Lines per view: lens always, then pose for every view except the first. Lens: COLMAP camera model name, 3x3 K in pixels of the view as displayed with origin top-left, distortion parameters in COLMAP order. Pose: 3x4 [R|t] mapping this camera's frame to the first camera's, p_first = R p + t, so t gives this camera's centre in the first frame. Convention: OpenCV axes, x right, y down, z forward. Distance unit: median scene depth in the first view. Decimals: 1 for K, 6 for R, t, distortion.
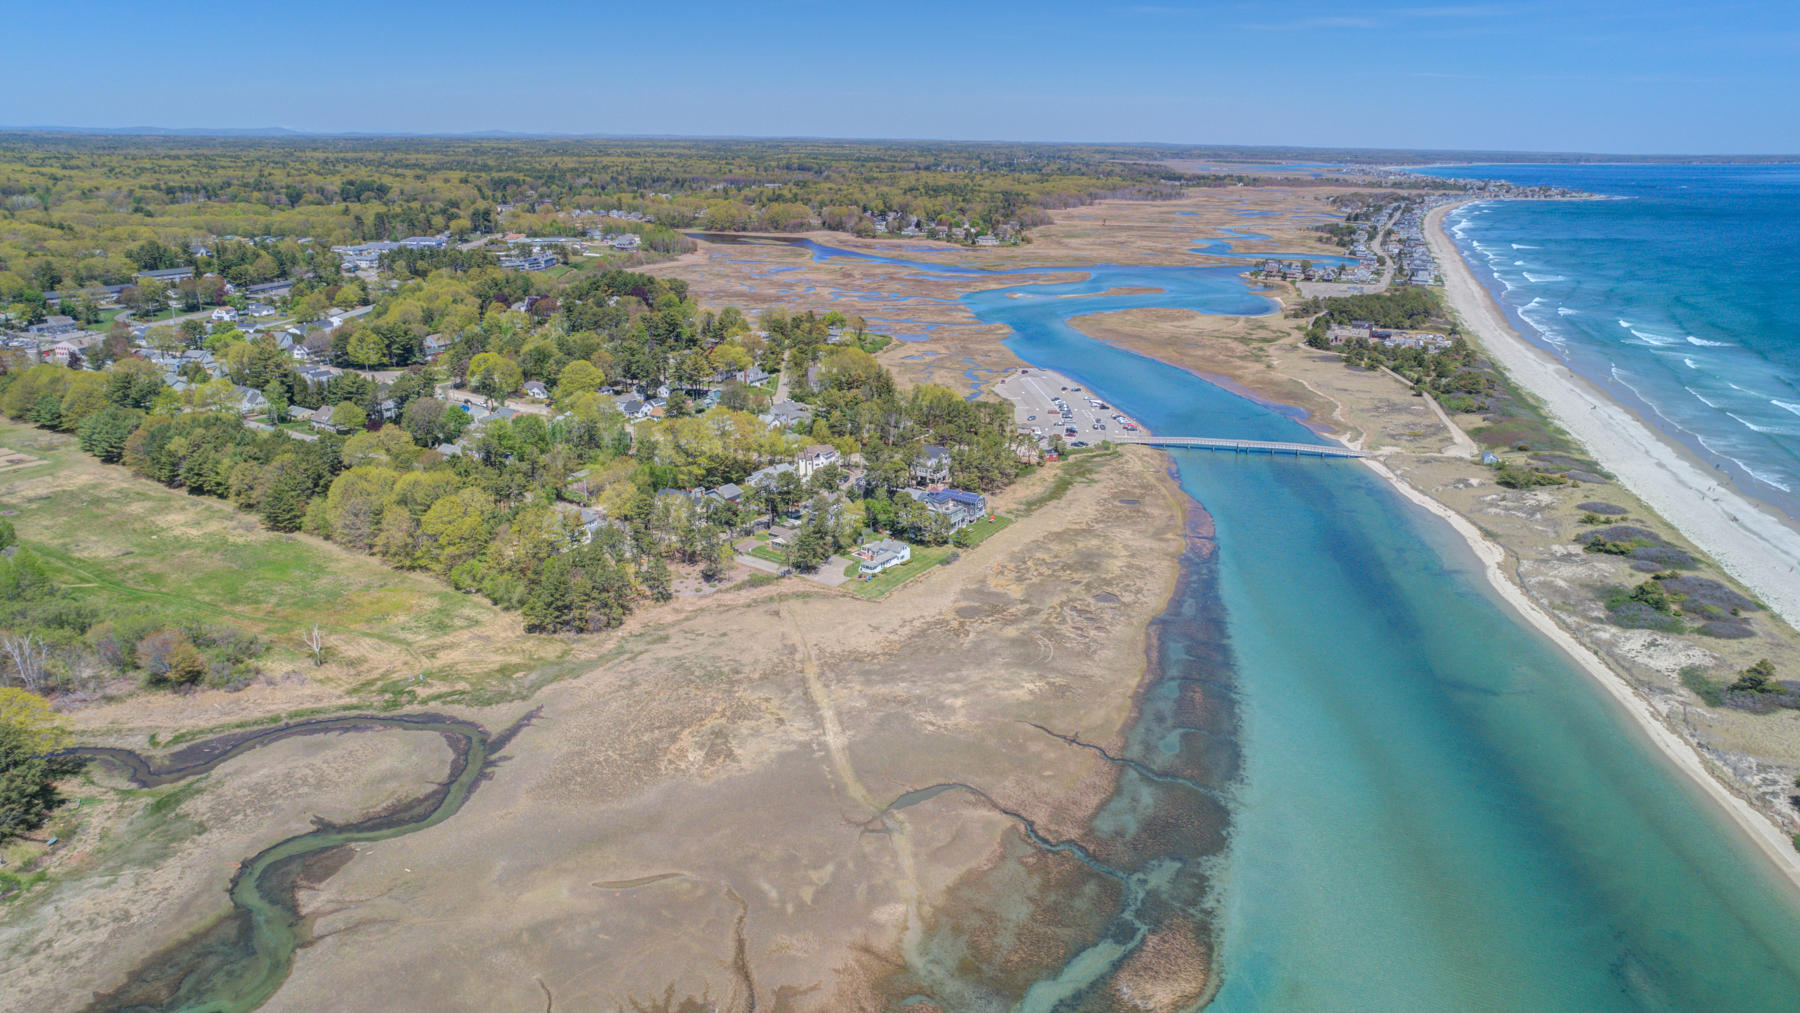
lens RADIAL K [[1147.9, 0, 900.0], [0, 1147.9, 506.5], [0, 0, 1]] dist [-0.047647, 0.063796]
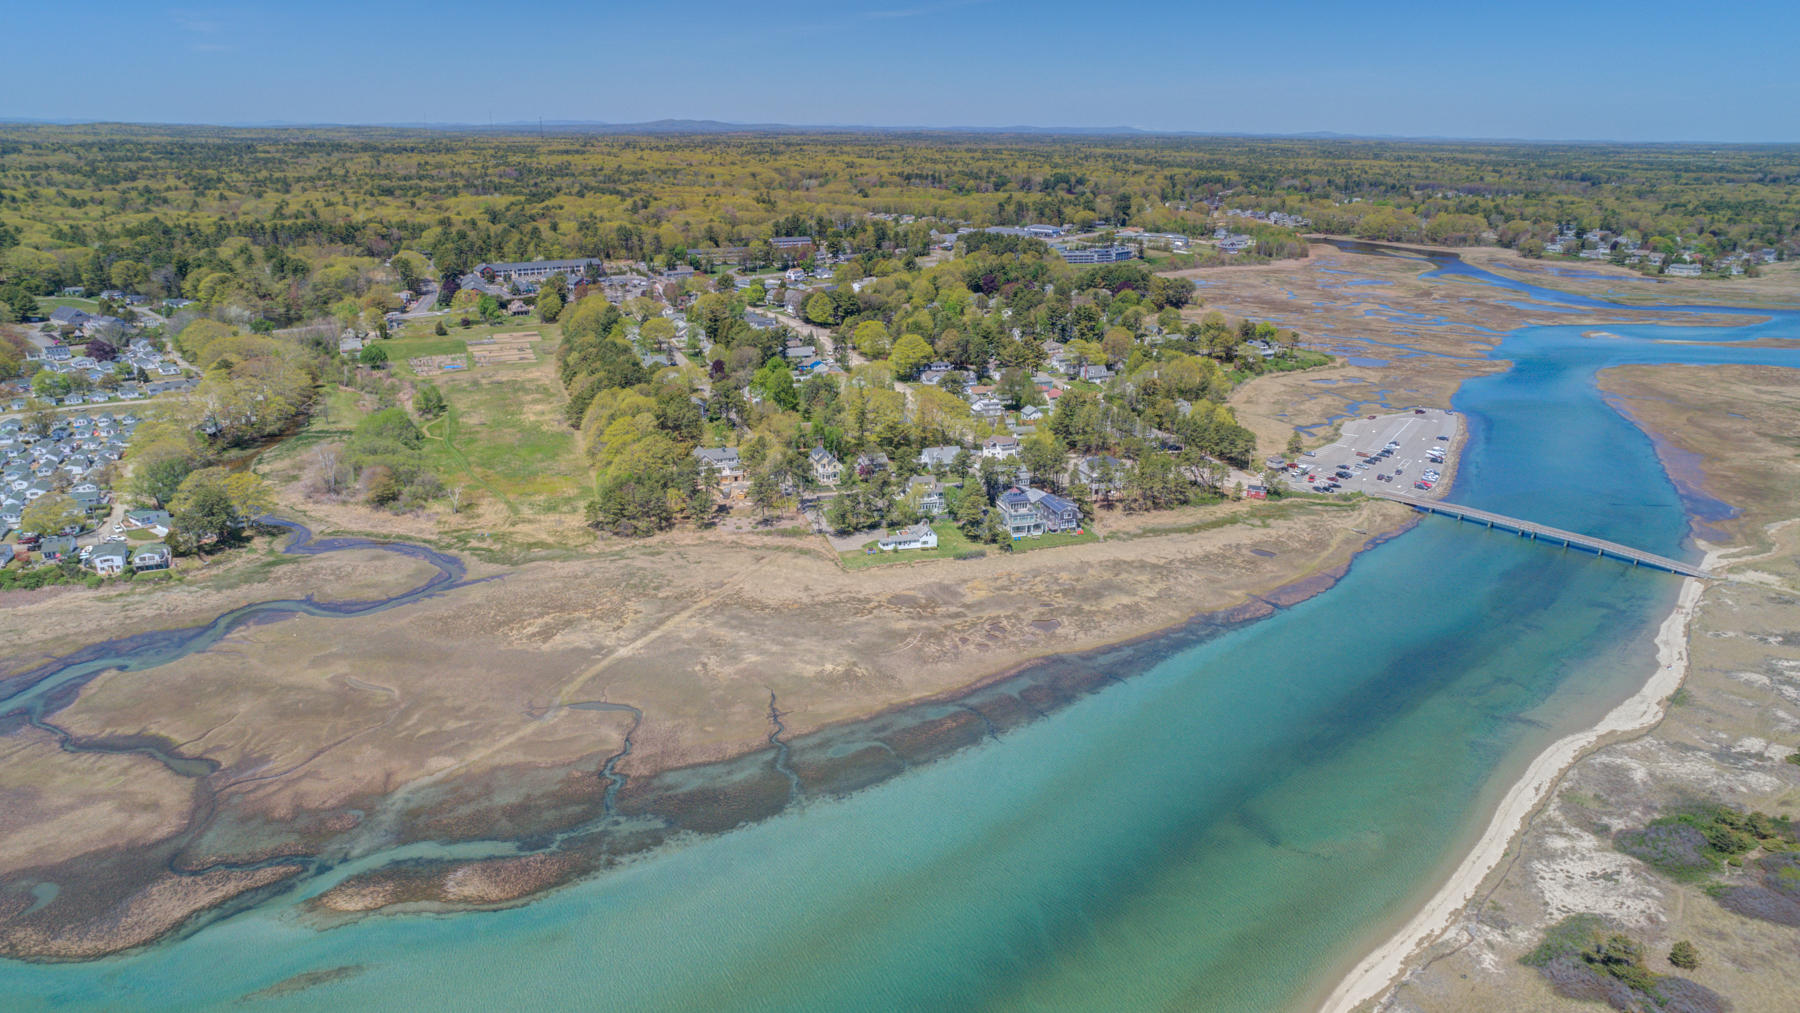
lens RADIAL K [[1147.9, 0, 900.0], [0, 1147.9, 506.5], [0, 0, 1]] dist [-0.047647, 0.063796]
pose [[0.790746, 0.195078, -0.580229, 0.178691], [-0.195471, 0.978706, 0.062658, -0.014787], [0.580097, 0.063871, 0.812039, 0.047845]]
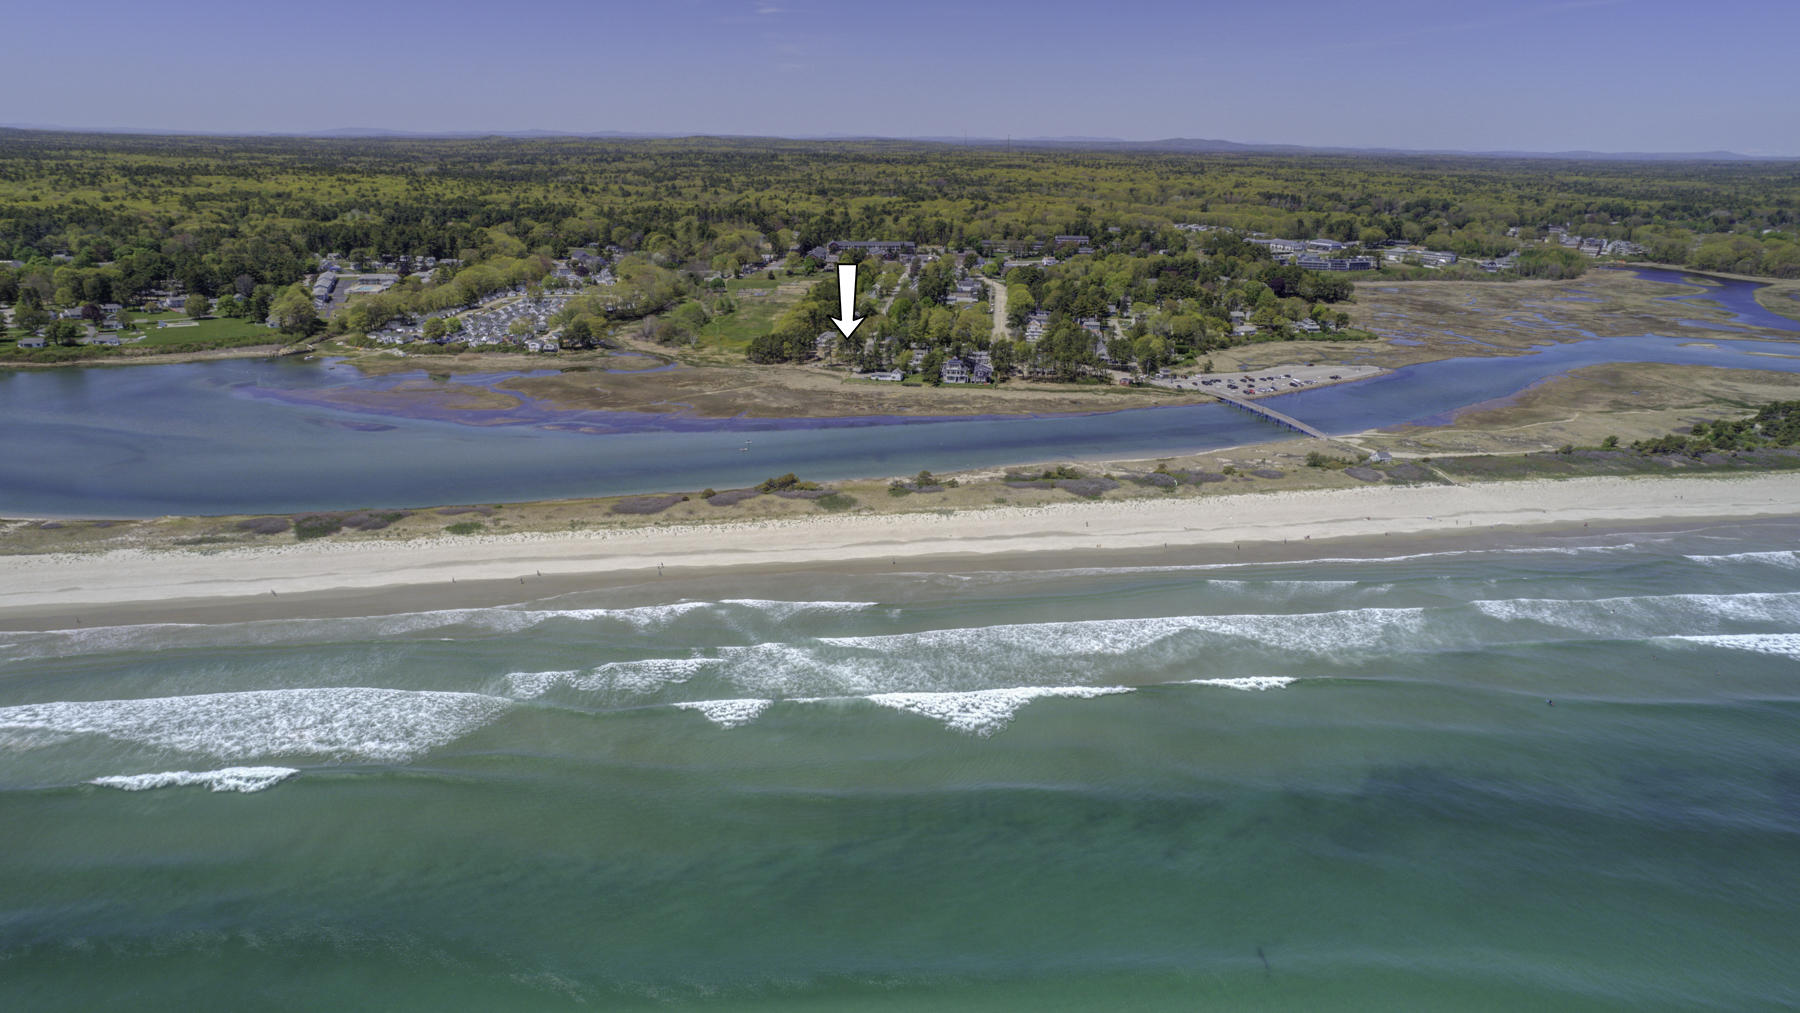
lens RADIAL K [[1147.9, 0, 900.0], [0, 1147.9, 506.5], [0, 0, 1]] dist [-0.047647, 0.063796]
pose [[0.471872, 0.275096, -0.837651, 0.519725], [-0.290872, 0.945457, 0.146645, -0.010241], [0.832304, 0.174451, 0.526152, 0.017708]]
